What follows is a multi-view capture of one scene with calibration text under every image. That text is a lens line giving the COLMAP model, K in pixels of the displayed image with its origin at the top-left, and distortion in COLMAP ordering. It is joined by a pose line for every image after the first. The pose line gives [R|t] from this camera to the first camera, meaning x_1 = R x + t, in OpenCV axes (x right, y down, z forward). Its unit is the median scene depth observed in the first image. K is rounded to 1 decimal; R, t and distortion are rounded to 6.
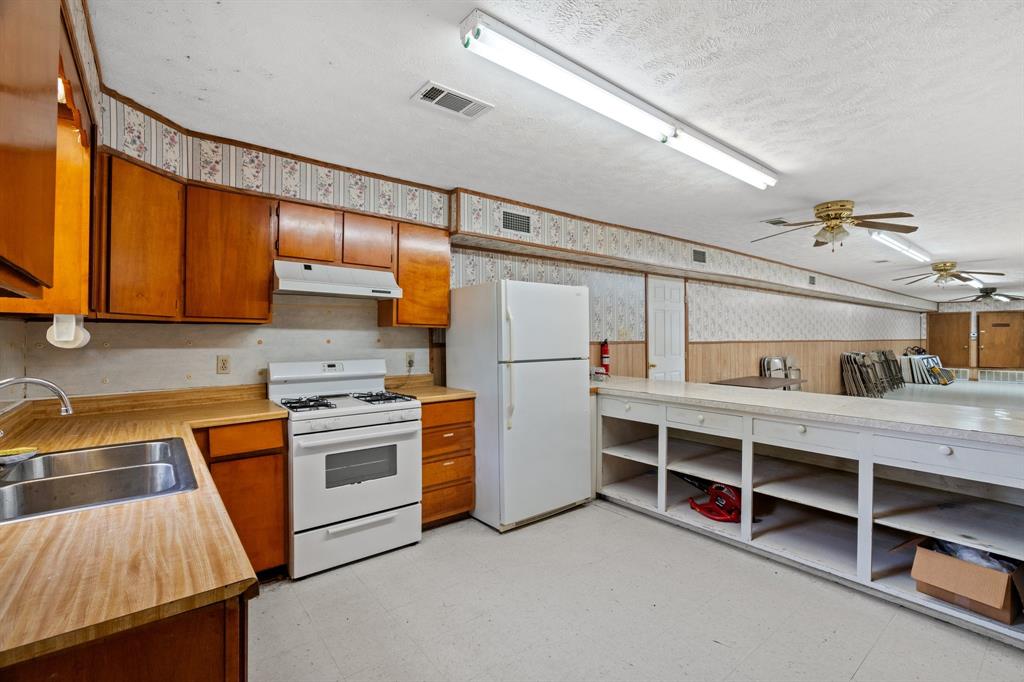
lens RADIAL K [[458.1, 0, 511.9], [0, 458.1, 337.3], [0, 0, 1]] dist [-0.001201, 0.000097]
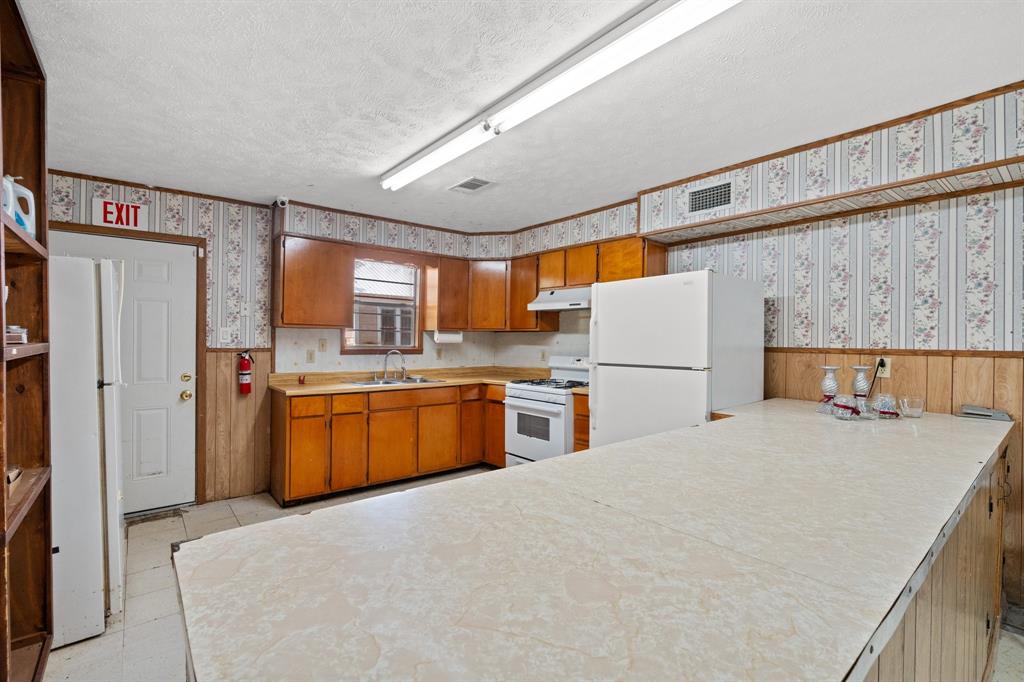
lens RADIAL K [[458.1, 0, 511.7], [0, 458.1, 340.6], [0, 0, 1]] dist [-0.001201, 0.000097]
pose [[0.022785, 0.000364, -0.999740, 0.811118], [-0.010426, 0.999946, 0.000126, 0.003898], [0.999686, 0.010421, 0.022787, 0.636854]]
